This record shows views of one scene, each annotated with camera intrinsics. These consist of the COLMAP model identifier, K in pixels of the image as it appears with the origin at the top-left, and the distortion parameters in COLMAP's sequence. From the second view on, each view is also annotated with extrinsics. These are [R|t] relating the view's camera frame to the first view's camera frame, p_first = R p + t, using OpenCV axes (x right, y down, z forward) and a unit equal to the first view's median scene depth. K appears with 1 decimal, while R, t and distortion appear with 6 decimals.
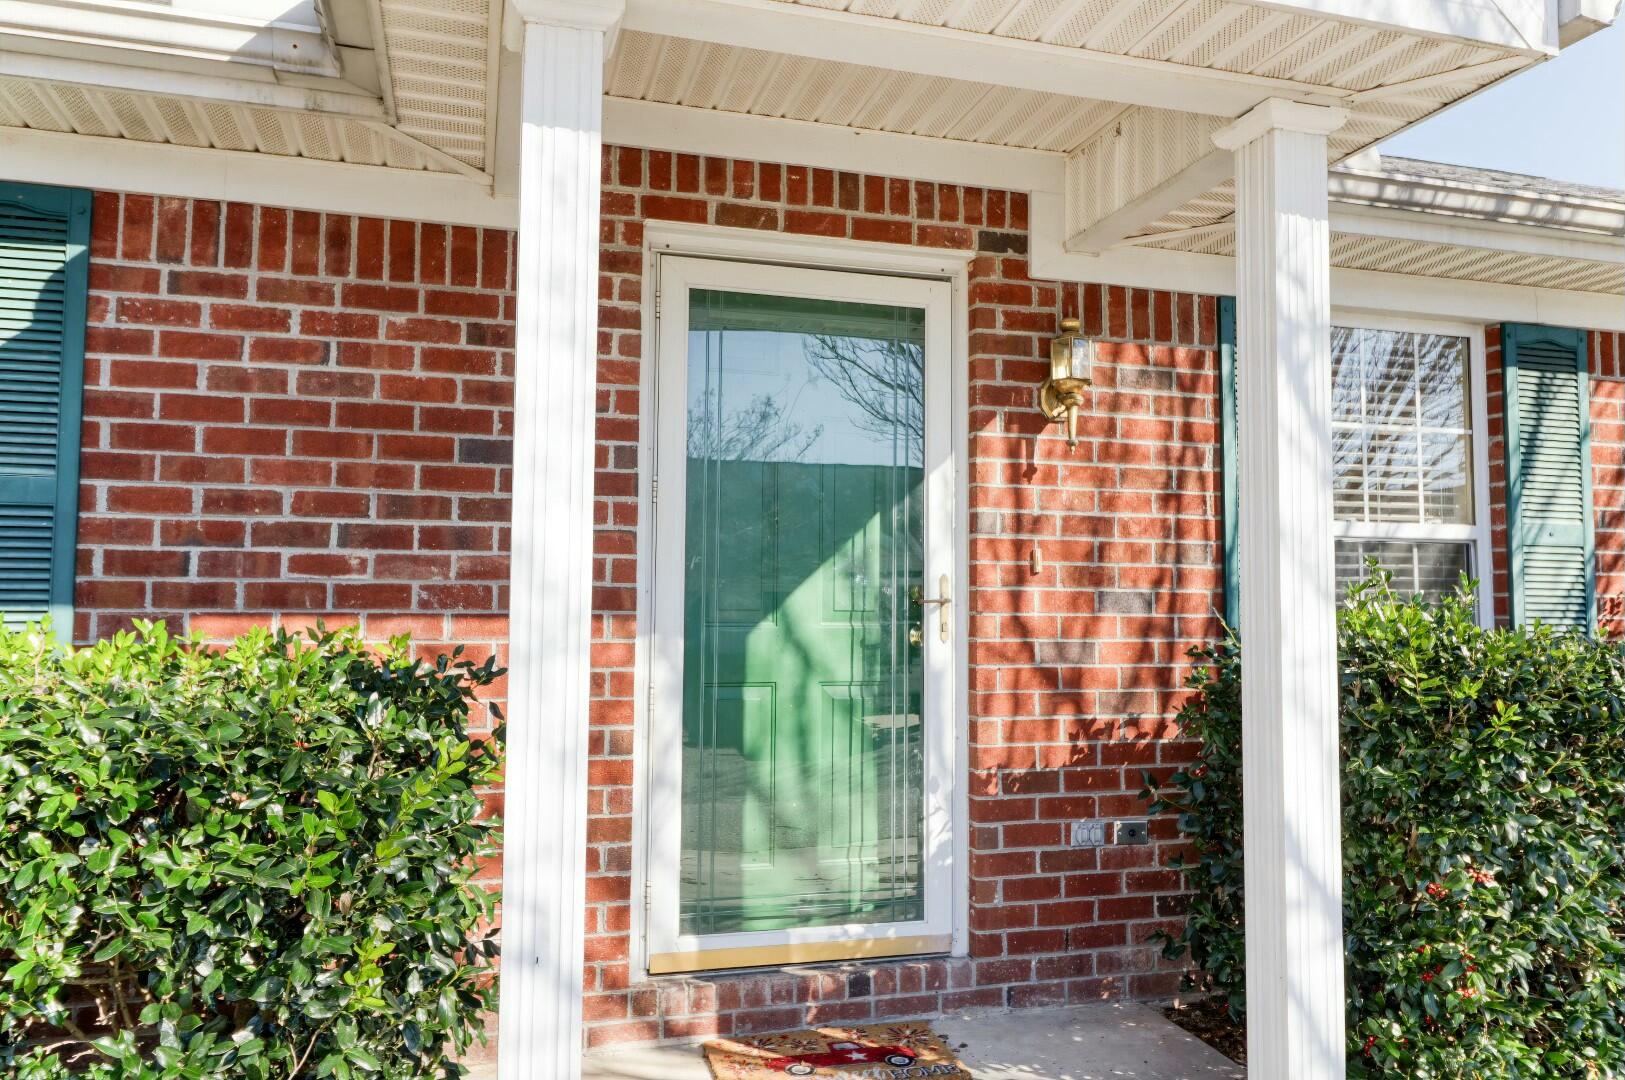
lens RADIAL K [[1145.1, 0, 813.6], [0, 1145.1, 522.5], [0, 0, 1]] dist [0.005447, 0.001351]
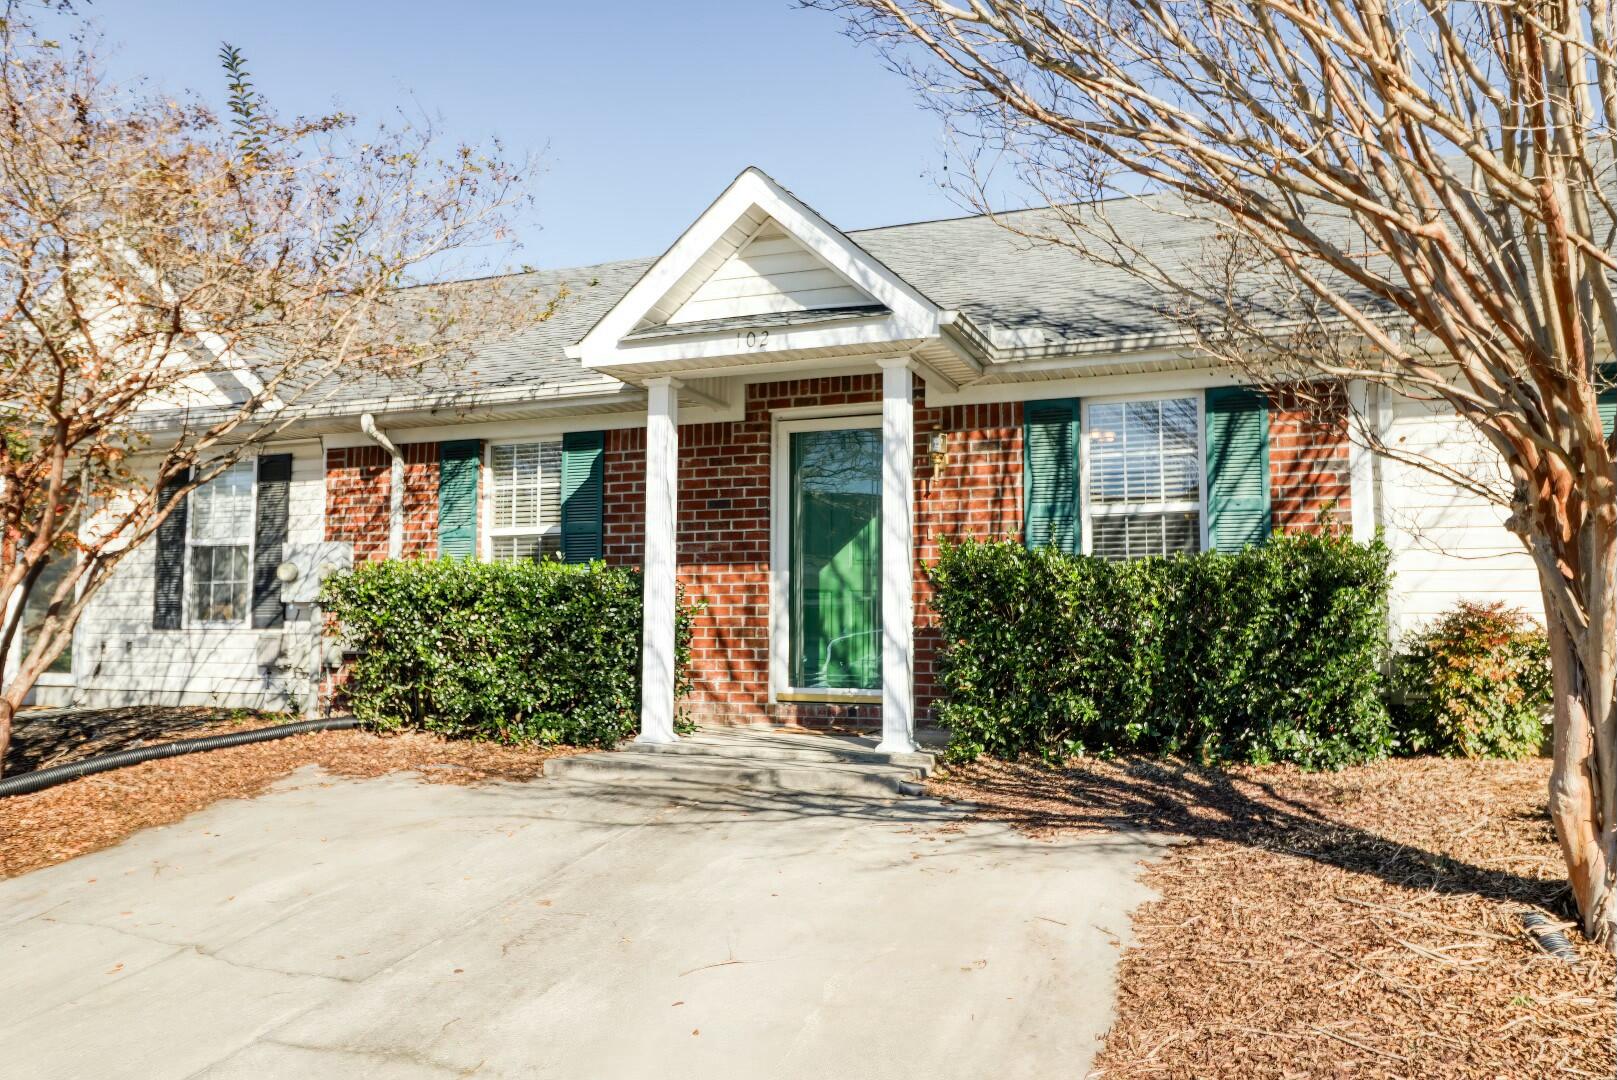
lens RADIAL K [[1139.4, 0, 809.6], [0, 1139.4, 522.6], [0, 0, 1]] dist [0.005447, 0.001351]
pose [[0.799574, -0.064109, -0.597137, 1.373761], [0.045431, 0.997894, -0.046302, 0.106306], [0.598847, 0.009893, 0.800802, -0.947456]]
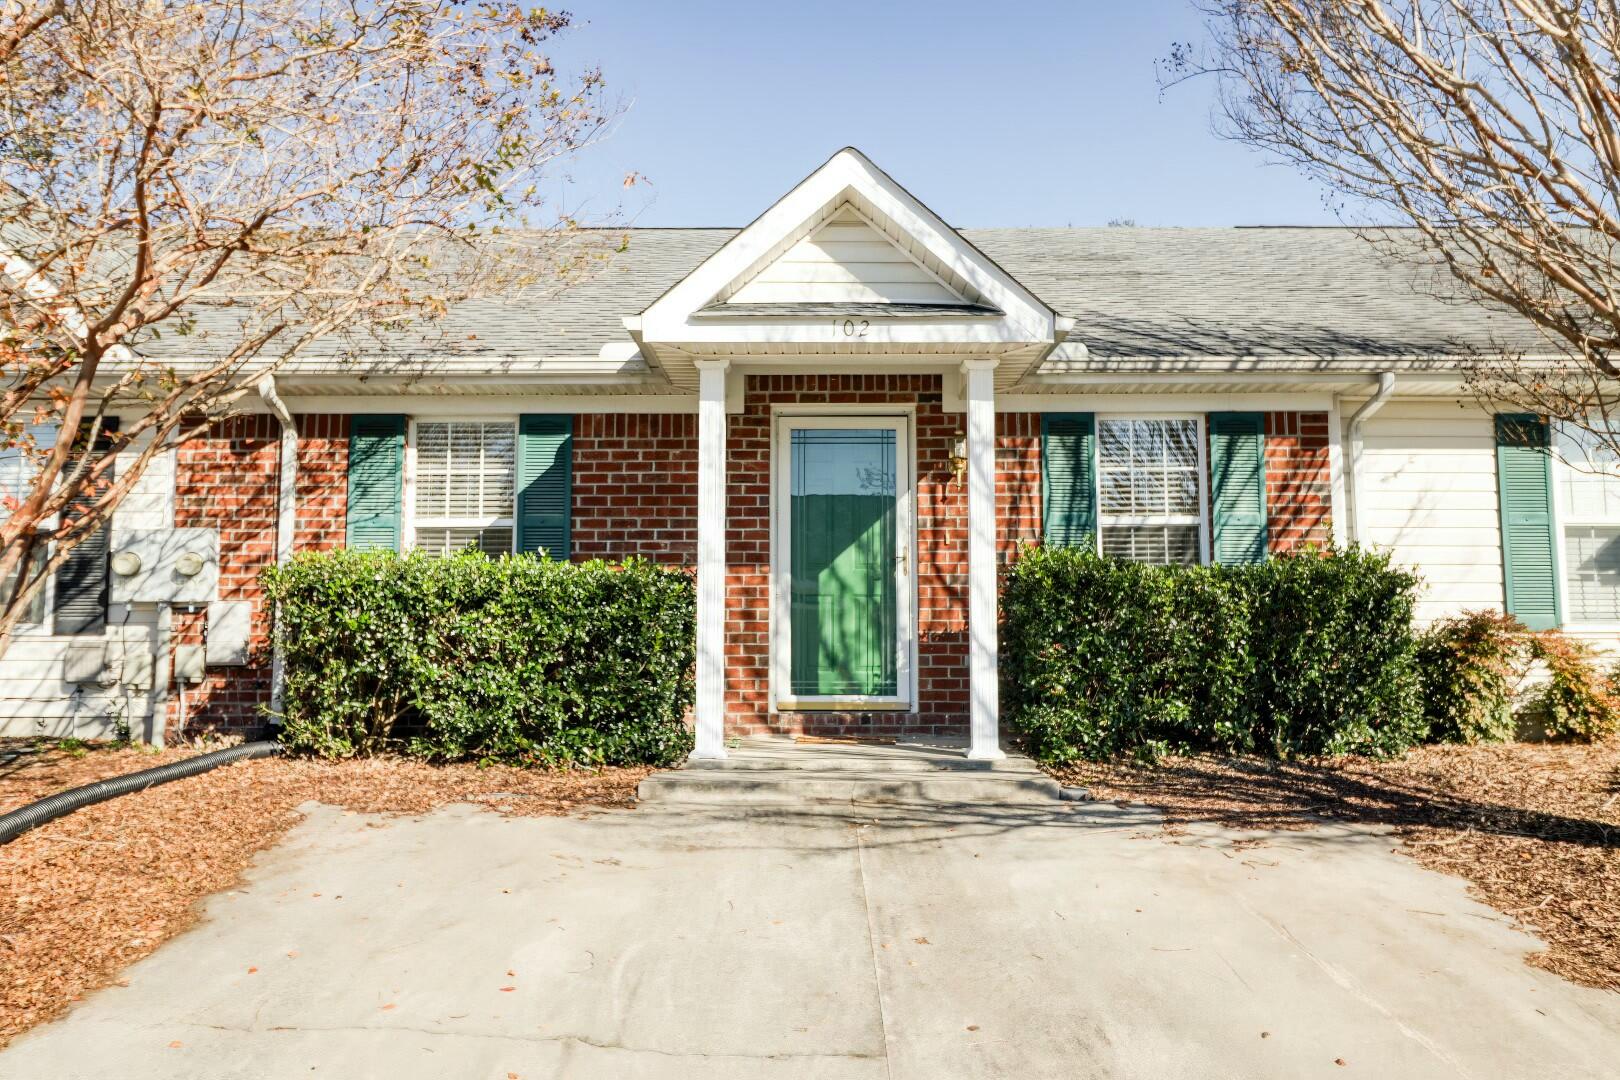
lens RADIAL K [[1120.6, 0, 812.1], [0, 1120.6, 518.3], [0, 0, 1]] dist [0.004312, -0.000719]
pose [[0.957416, -0.040141, -0.285909, 0.585023], [0.027871, 0.998513, -0.046857, 0.090704], [0.287365, 0.036893, 0.957110, -1.200884]]
